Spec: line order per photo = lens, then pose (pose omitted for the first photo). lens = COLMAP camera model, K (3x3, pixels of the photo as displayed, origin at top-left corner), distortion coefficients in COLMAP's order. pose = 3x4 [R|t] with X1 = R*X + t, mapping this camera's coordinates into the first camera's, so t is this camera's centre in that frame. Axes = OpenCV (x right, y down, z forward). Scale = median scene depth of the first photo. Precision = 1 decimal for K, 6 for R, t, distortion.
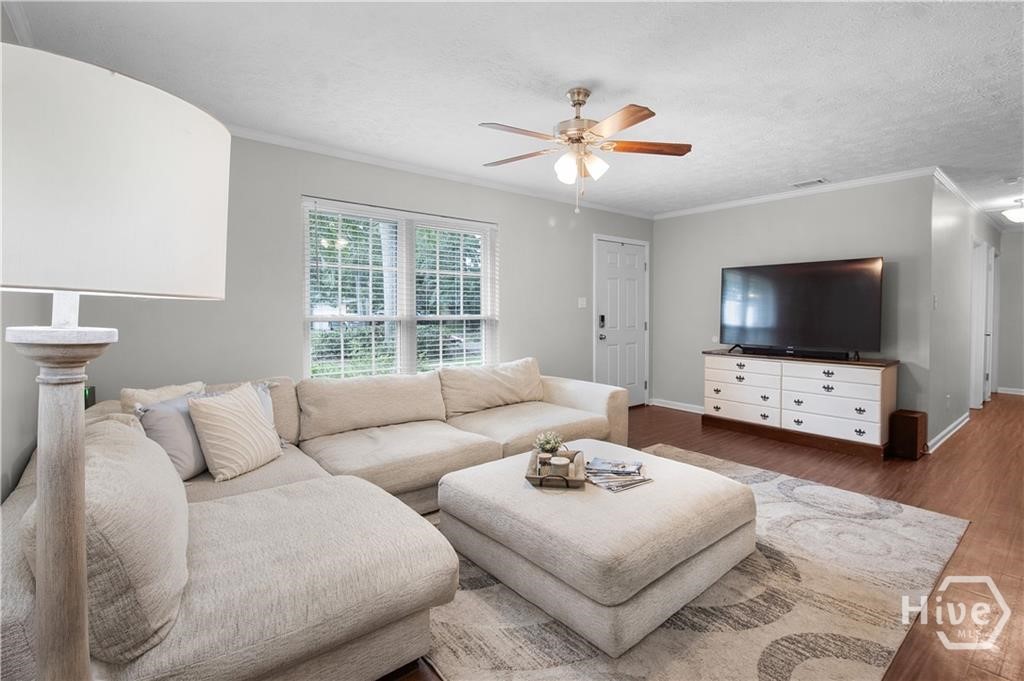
lens RADIAL K [[478.9, 0, 517.0], [0, 478.9, 328.0], [0, 0, 1]] dist [-0.002729, -0.001035]
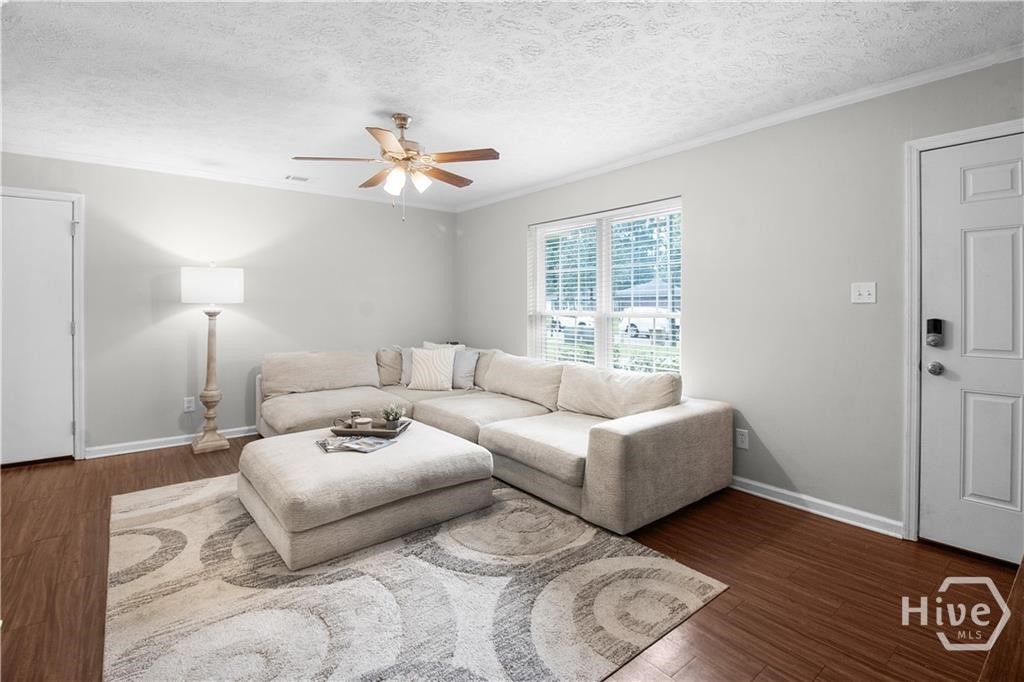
lens RADIAL K [[475.9, 0, 513.2], [0, 475.9, 308.2], [0, 0, 1]] dist [-0.000219, 0.000328]
pose [[-0.008650, 0.005359, -0.999948, 1.252762], [-0.036010, 0.999335, 0.005667, -0.050780], [0.999314, 0.036057, -0.008451, 1.264792]]
